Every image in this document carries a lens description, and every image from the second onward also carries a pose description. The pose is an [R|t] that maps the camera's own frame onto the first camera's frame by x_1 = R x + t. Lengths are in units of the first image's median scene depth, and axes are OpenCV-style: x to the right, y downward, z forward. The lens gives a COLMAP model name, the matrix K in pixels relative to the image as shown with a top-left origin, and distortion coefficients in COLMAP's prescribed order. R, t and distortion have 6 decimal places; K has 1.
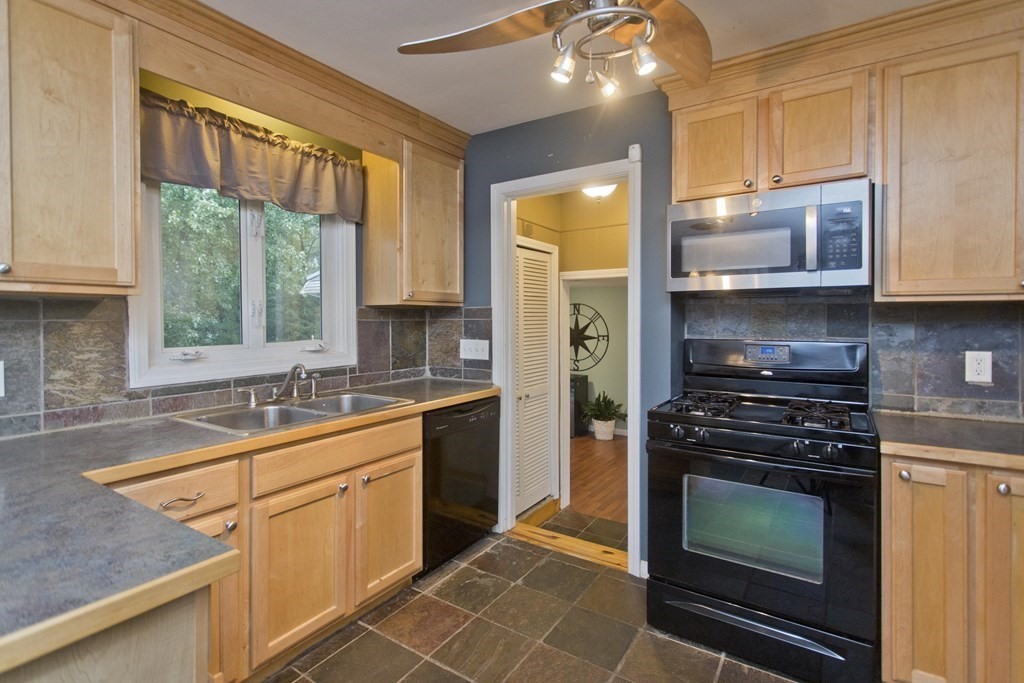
lens RADIAL K [[489.5, 0, 508.4], [0, 489.5, 323.3], [0, 0, 1]] dist [0.000929, 0.002596]
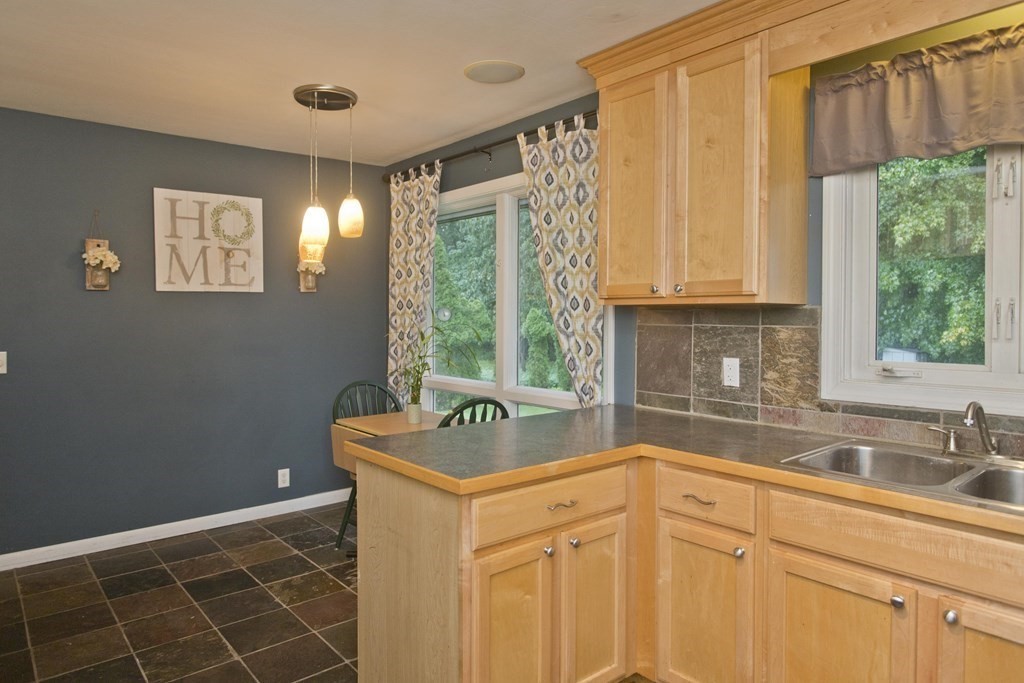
lens RADIAL K [[647.7, 0, 508.2], [0, 647.7, 330.6], [0, 0, 1]] dist [-0.008263, 0.004344]
pose [[-0.284971, 0.023710, -0.958243, 0.488061], [-0.007218, 0.999613, 0.026880, -0.023150], [0.958509, 0.014577, -0.284689, 0.627804]]
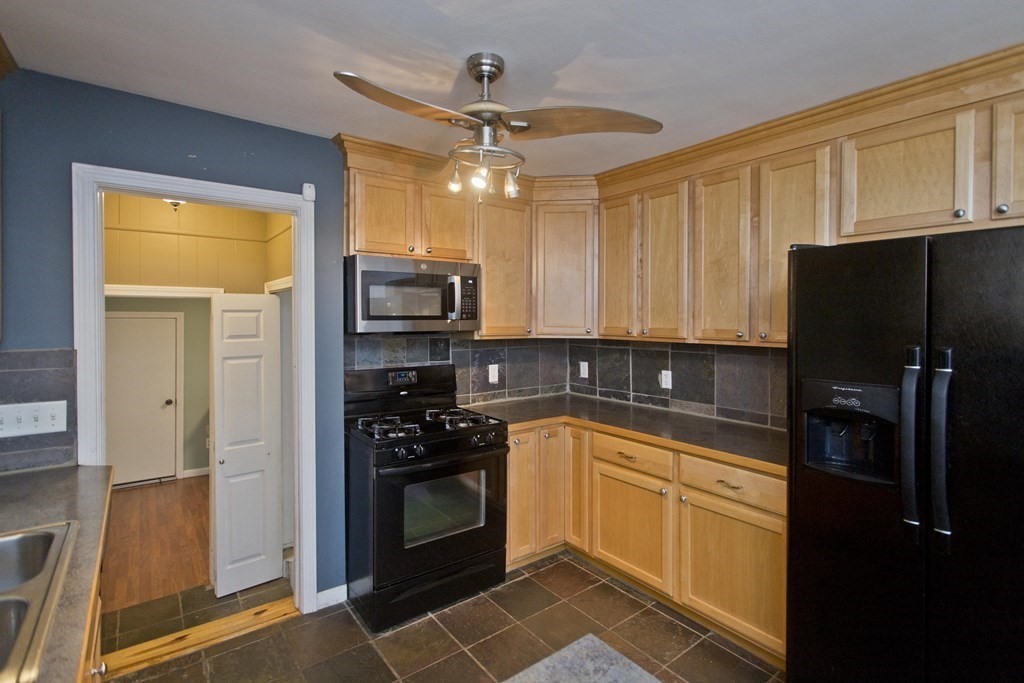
lens RADIAL K [[489.5, 0, 510.9], [0, 489.5, 322.2], [0, 0, 1]] dist [0.000929, 0.002596]
pose [[0.331160, -0.006128, 0.943555, -0.601858], [0.007010, 0.999967, 0.004034, -0.088668], [-0.943548, 0.005279, 0.331193, 0.302128]]
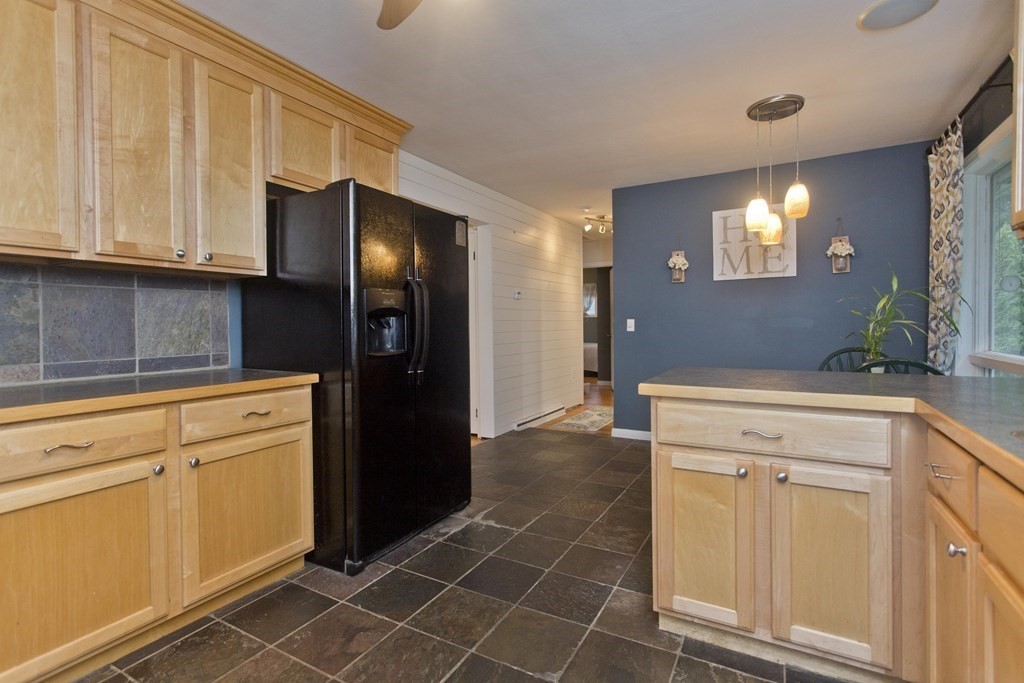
lens RADIAL K [[489.5, 0, 510.1], [0, 489.5, 327.1], [0, 0, 1]] dist [0.000929, 0.002596]
pose [[-0.997700, 0.008121, -0.067294, 0.048305], [0.007057, 0.999846, 0.016038, 0.069697], [0.067414, 0.015526, -0.997604, 1.110851]]
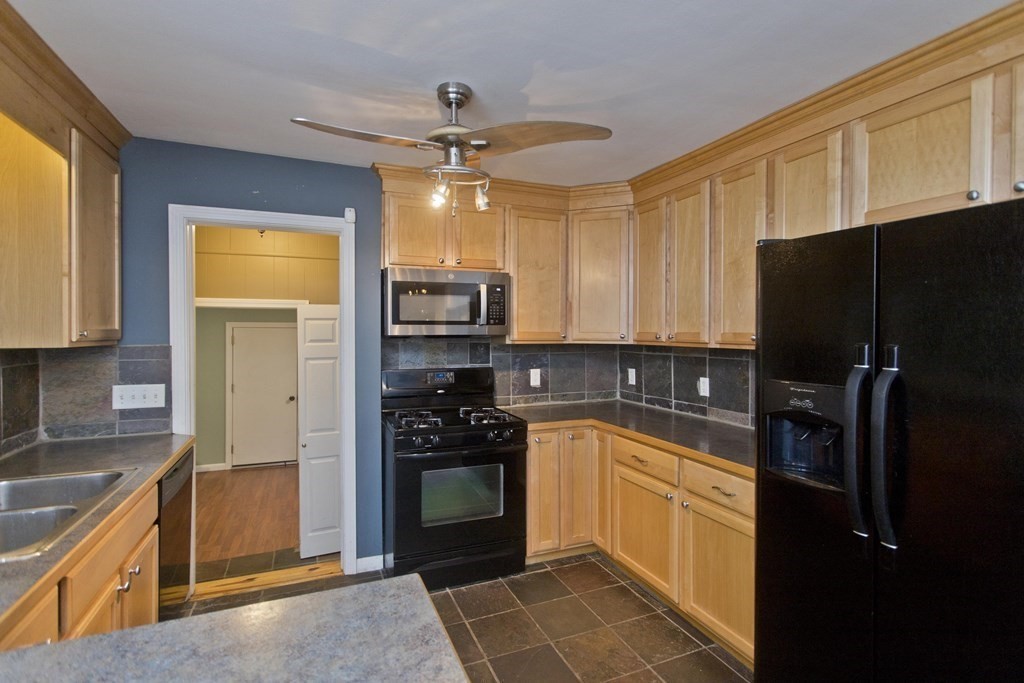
lens RADIAL K [[489.5, 0, 513.3], [0, 489.5, 337.3], [0, 0, 1]] dist [0.000929, 0.002596]
pose [[0.553341, -0.009255, 0.832904, -0.548272], [0.006428, 0.999956, 0.006841, -0.065265], [-0.832930, 0.001568, 0.553376, 0.034355]]
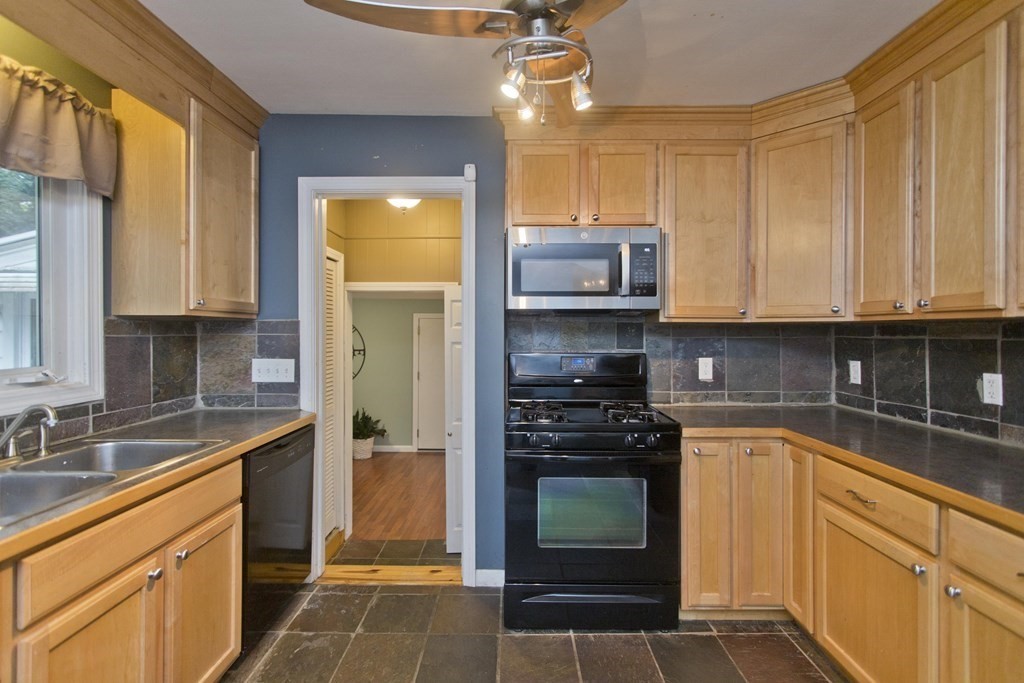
lens RADIAL K [[489.5, 0, 517.7], [0, 489.5, 331.9], [0, 0, 1]] dist [0.000929, 0.002596]
pose [[0.834619, 0.002555, 0.550822, -0.242426], [0.002118, 0.999967, -0.007847, -0.006438], [-0.550824, 0.007716, 0.834586, 0.100007]]
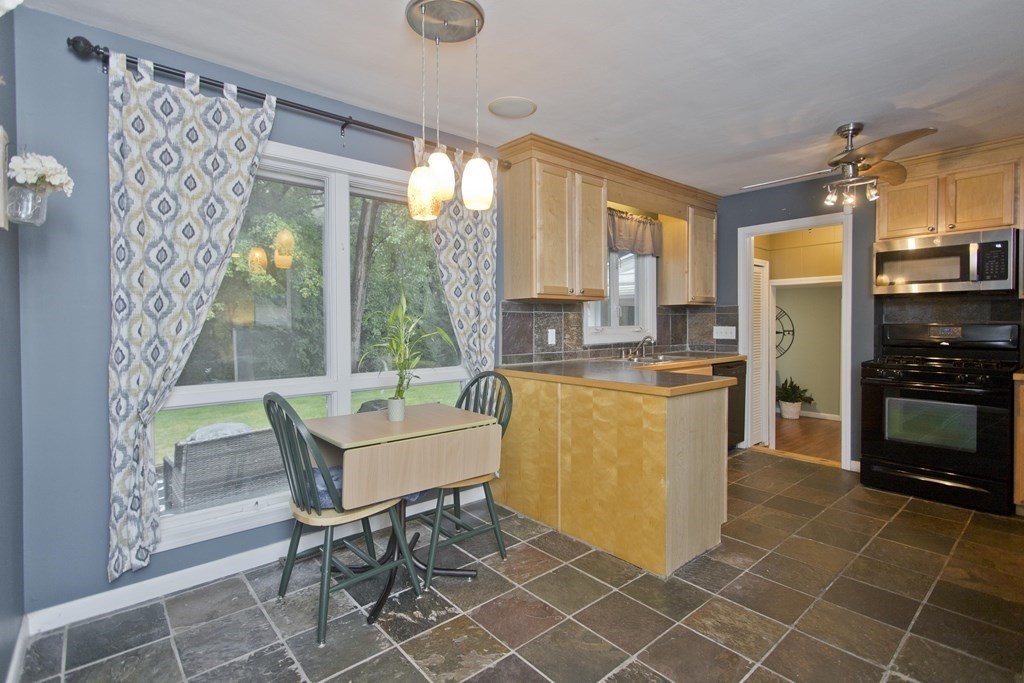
lens RADIAL K [[489.5, 0, 509.4], [0, 489.5, 329.5], [0, 0, 1]] dist [0.000929, 0.002596]
pose [[0.962750, 0.001611, -0.270387, -0.412557], [0.000505, 0.999970, 0.007756, 0.041129], [0.270391, -0.007604, 0.962721, -0.936671]]
